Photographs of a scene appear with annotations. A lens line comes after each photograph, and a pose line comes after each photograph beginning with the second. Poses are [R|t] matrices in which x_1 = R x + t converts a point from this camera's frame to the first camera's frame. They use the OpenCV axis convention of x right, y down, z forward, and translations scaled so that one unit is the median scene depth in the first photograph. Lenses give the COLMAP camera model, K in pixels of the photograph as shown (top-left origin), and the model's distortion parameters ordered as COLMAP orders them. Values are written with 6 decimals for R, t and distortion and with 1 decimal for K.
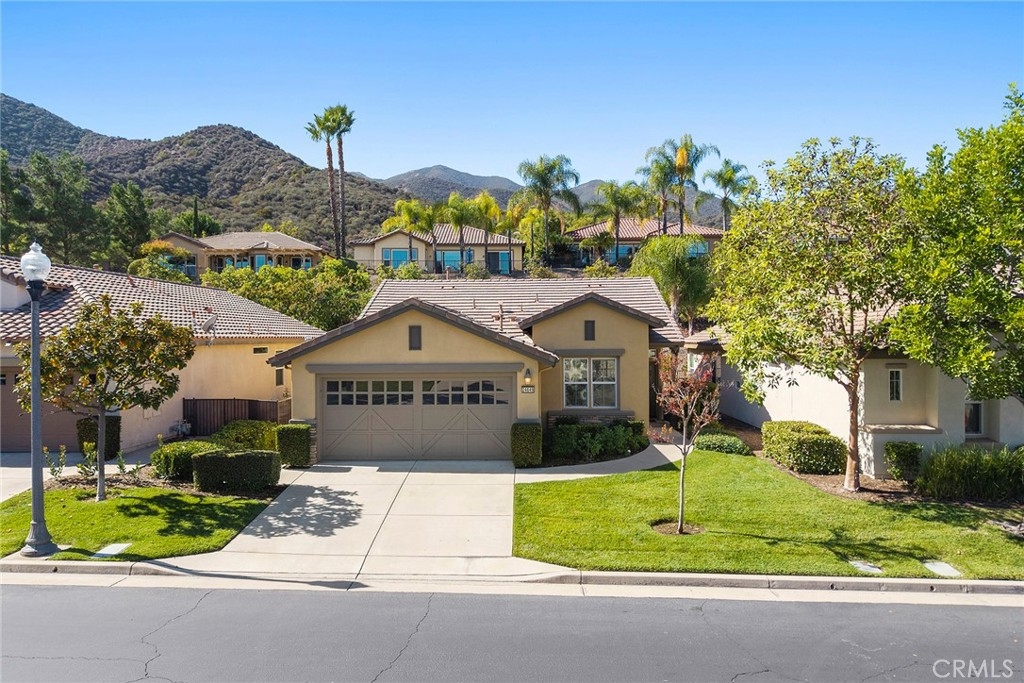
lens RADIAL K [[727.9, 0, 512.0], [0, 727.9, 341.5], [0, 0, 1]] dist [0.028179, -0.028506]
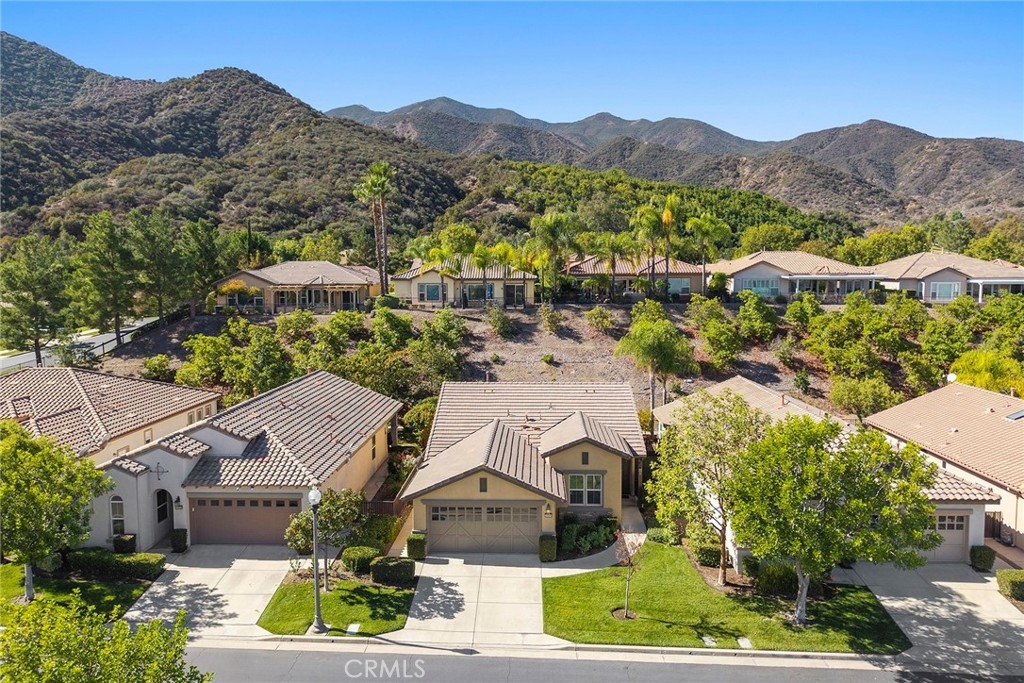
lens RADIAL K [[727.9, 0, 512.0], [0, 727.9, 341.5], [0, 0, 1]] dist [0.028179, -0.028506]
pose [[0.999980, 0.003094, -0.005513, -0.055213], [-0.002563, 0.995587, 0.093809, -0.500614], [0.005779, -0.093793, 0.995575, -0.687327]]
